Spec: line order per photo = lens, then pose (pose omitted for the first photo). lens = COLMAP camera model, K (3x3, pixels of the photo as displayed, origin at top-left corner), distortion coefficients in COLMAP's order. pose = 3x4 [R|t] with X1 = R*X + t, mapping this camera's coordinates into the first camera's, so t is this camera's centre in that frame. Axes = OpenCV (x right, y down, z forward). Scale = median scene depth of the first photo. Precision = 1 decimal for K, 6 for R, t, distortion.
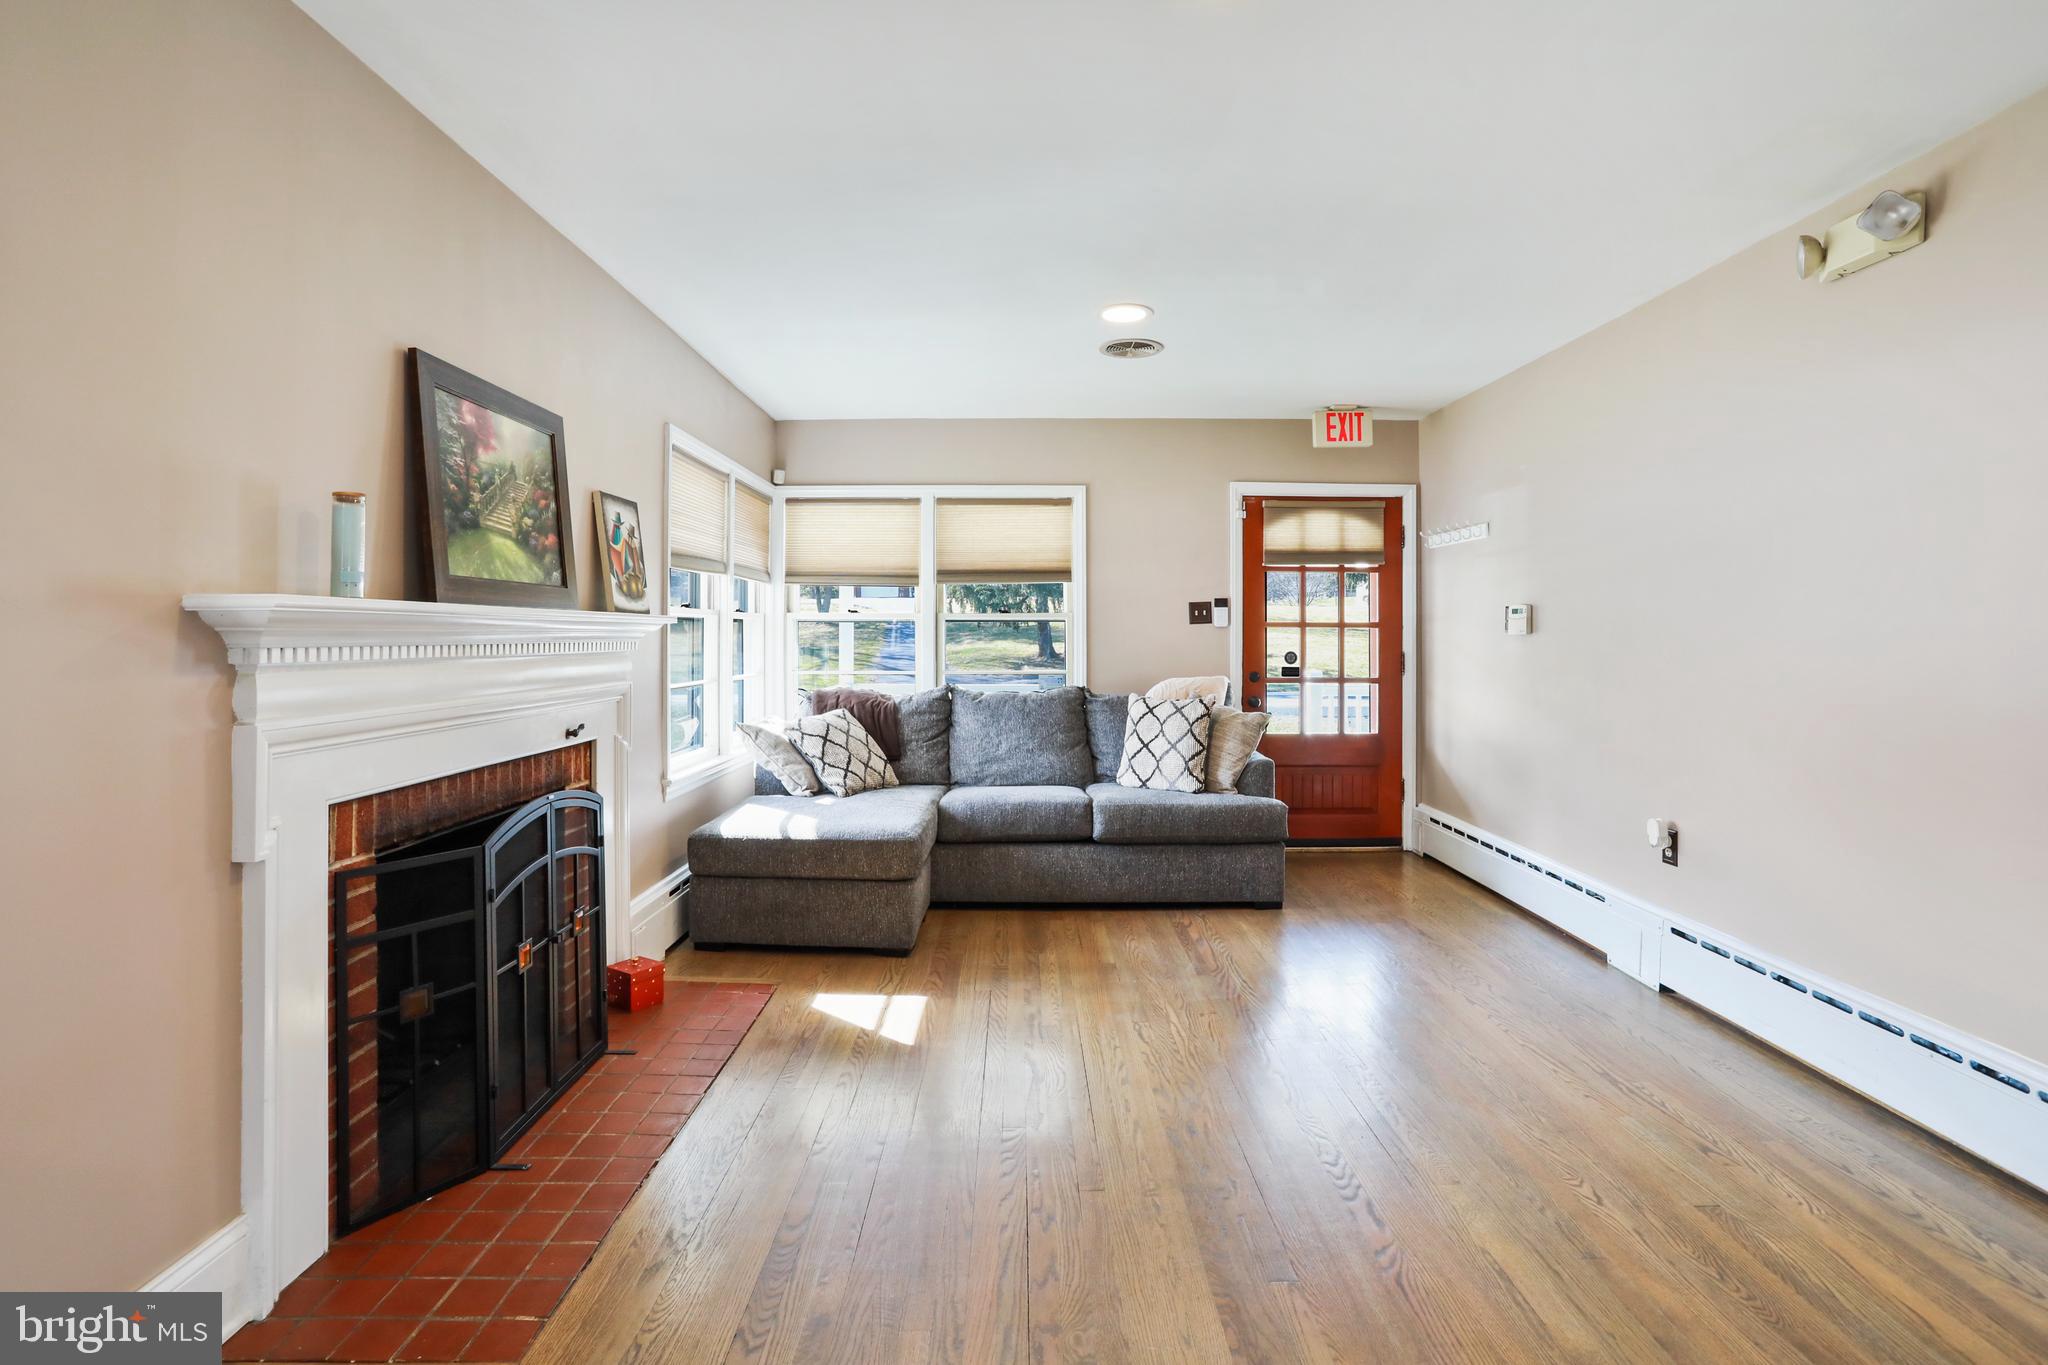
lens RADIAL K [[1011.4, 0, 1029.5], [0, 1011.4, 621.6], [0, 0, 1]] dist [-0.061970, 0.037656]
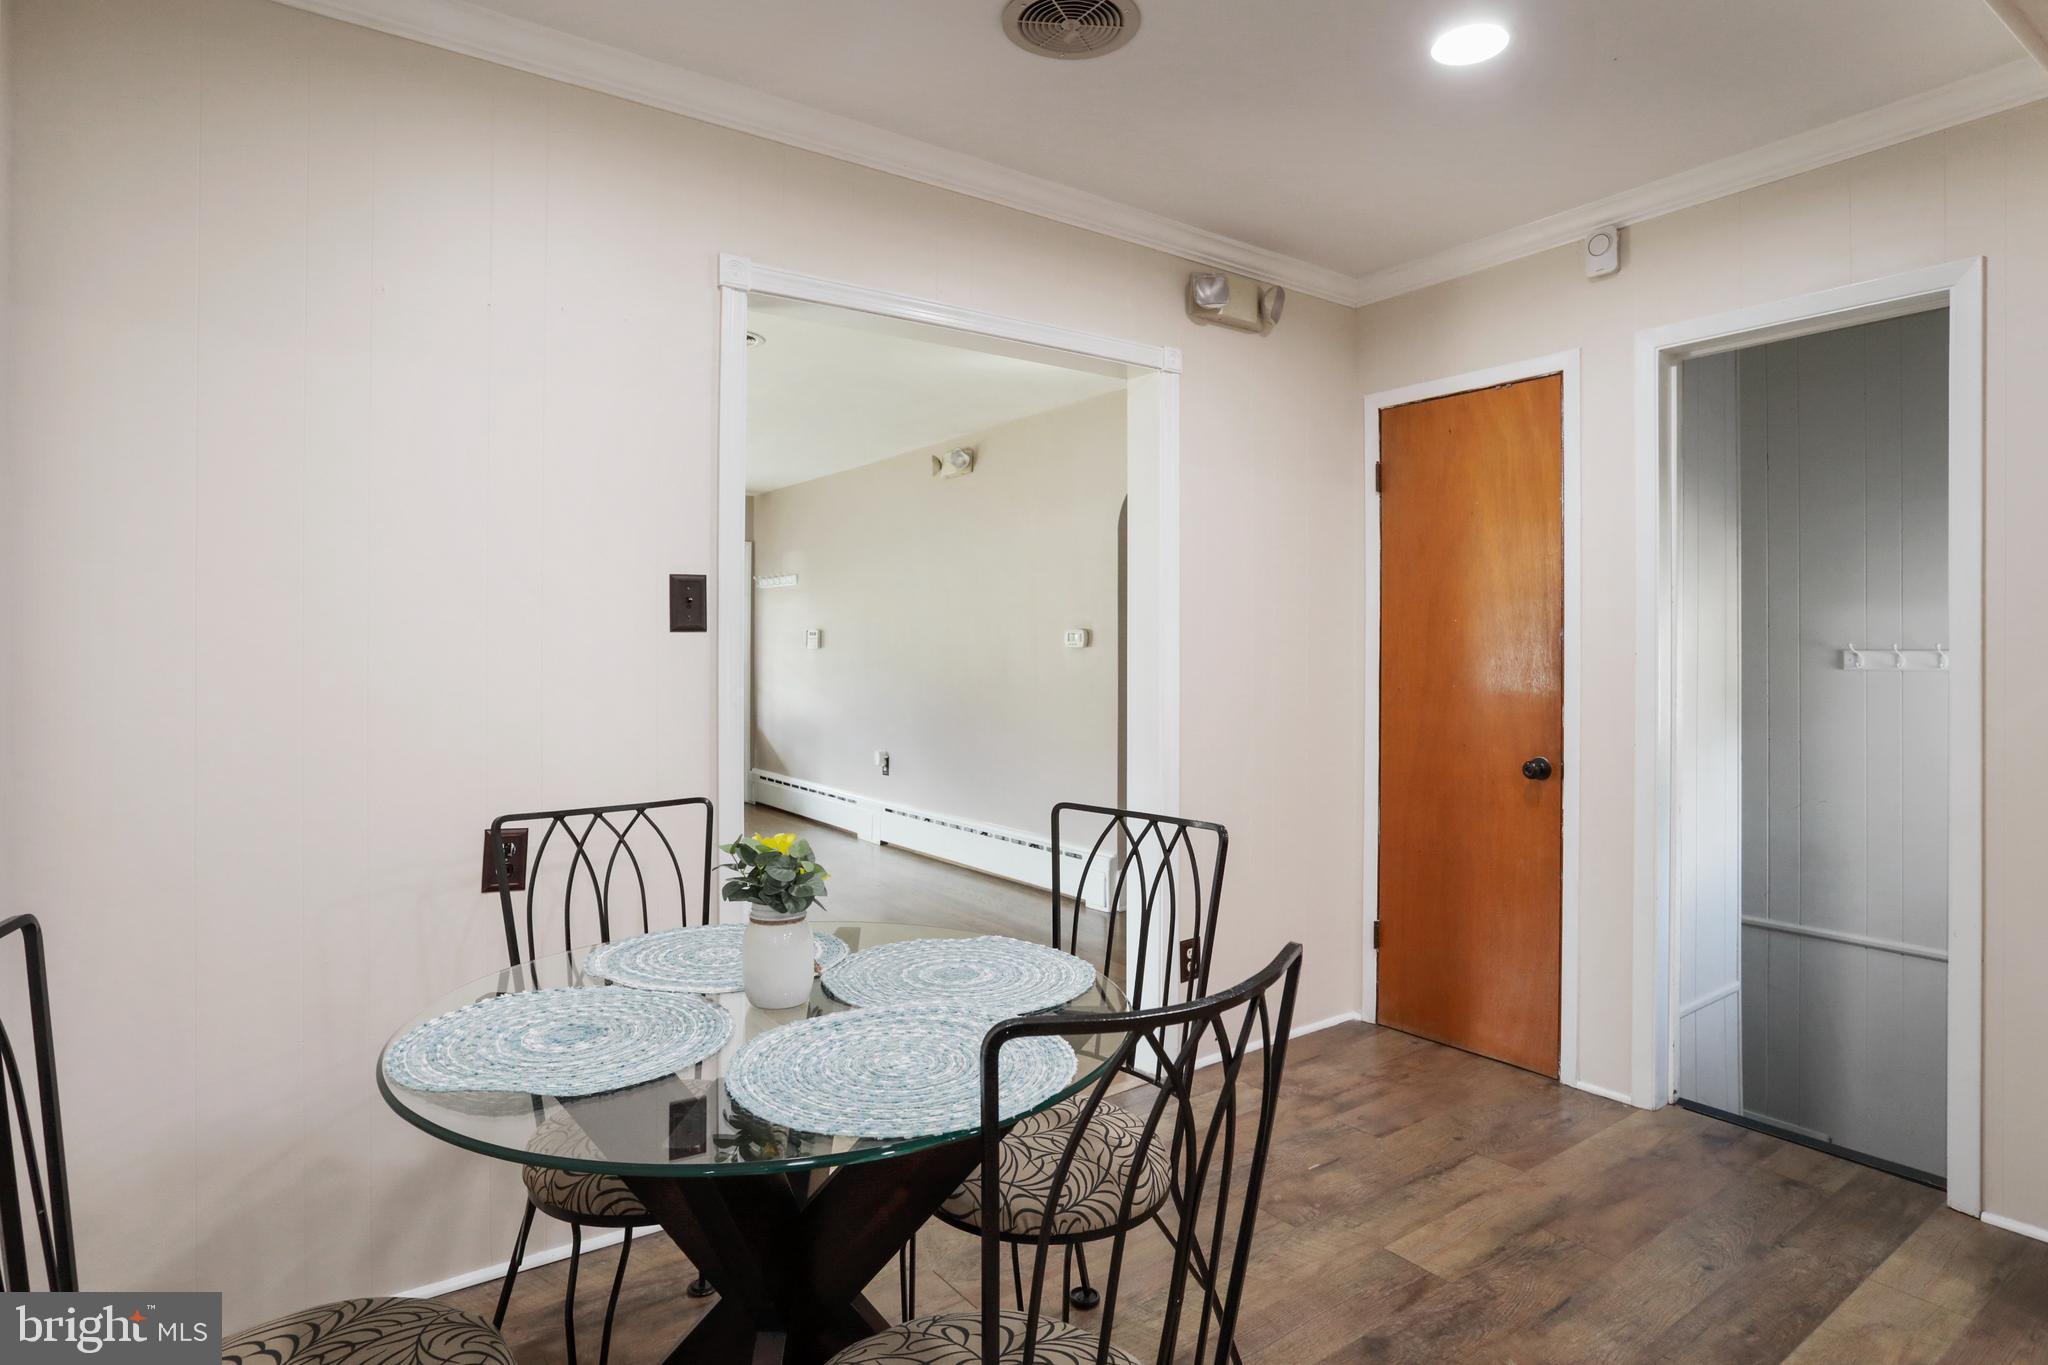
lens RADIAL K [[1096.8, 0, 1022.5], [0, 1096.8, 634.6], [0, 0, 1]] dist [-0.069280, 0.039100]
pose [[0.817958, 0.002754, 0.575271, -0.226270], [-0.003296, 0.999995, -0.000101, -0.009343], [-0.575268, -0.001814, 0.817963, -0.583859]]
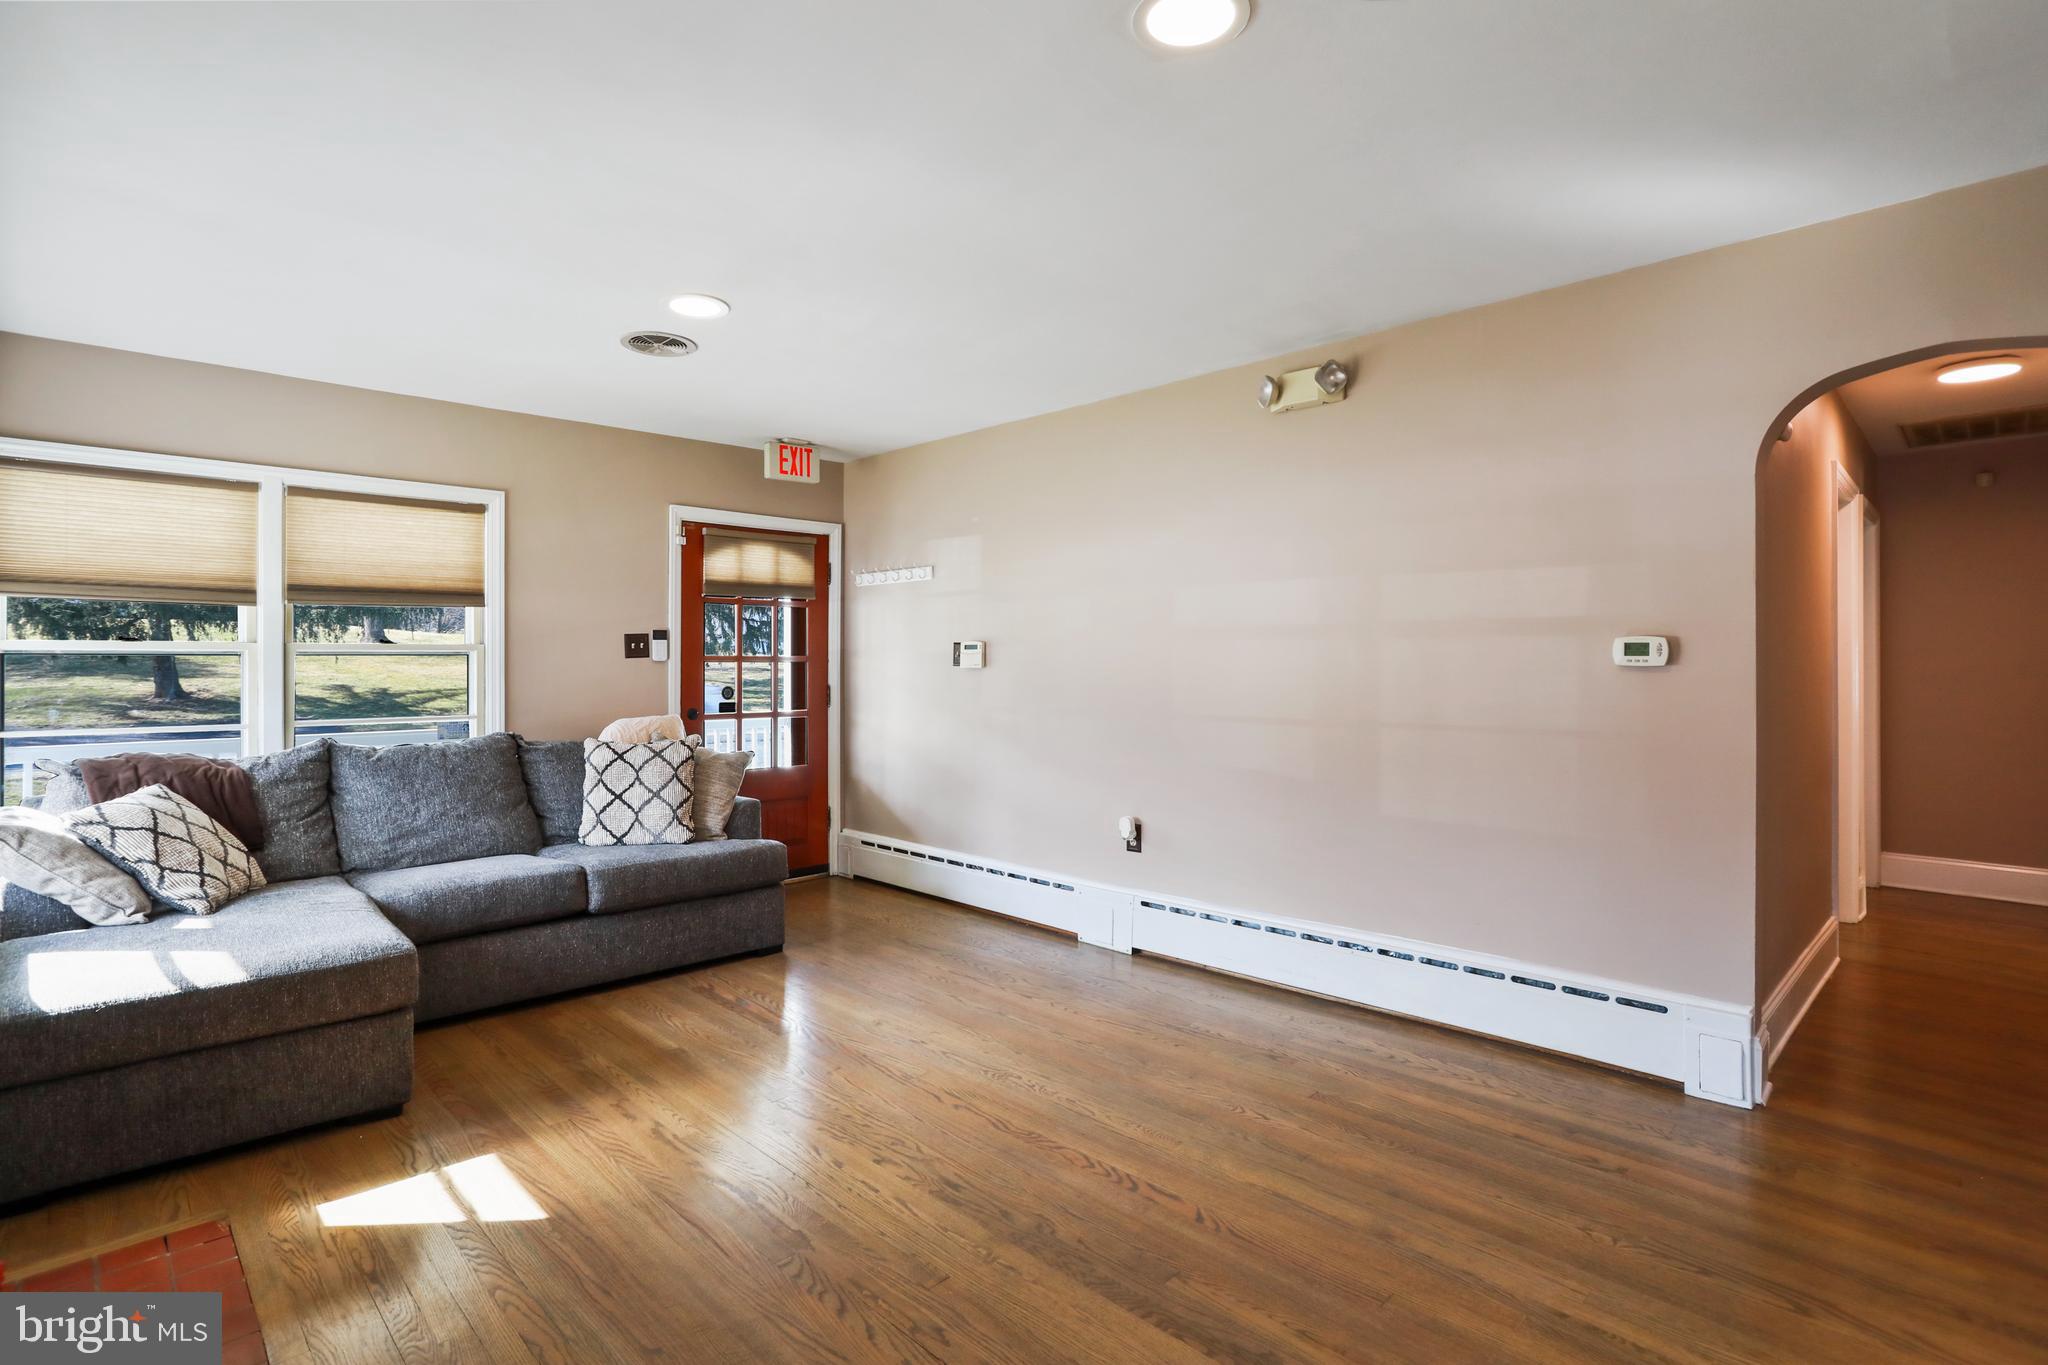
lens RADIAL K [[997.8, 0, 1026.5], [0, 997.8, 657.8], [0, 0, 1]] dist [-0.058068, 0.032883]
pose [[0.717283, -0.000259, 0.696782, -0.244058], [-0.003449, 0.999986, 0.003922, -0.002742], [-0.696774, -0.005216, 0.717272, 0.145664]]
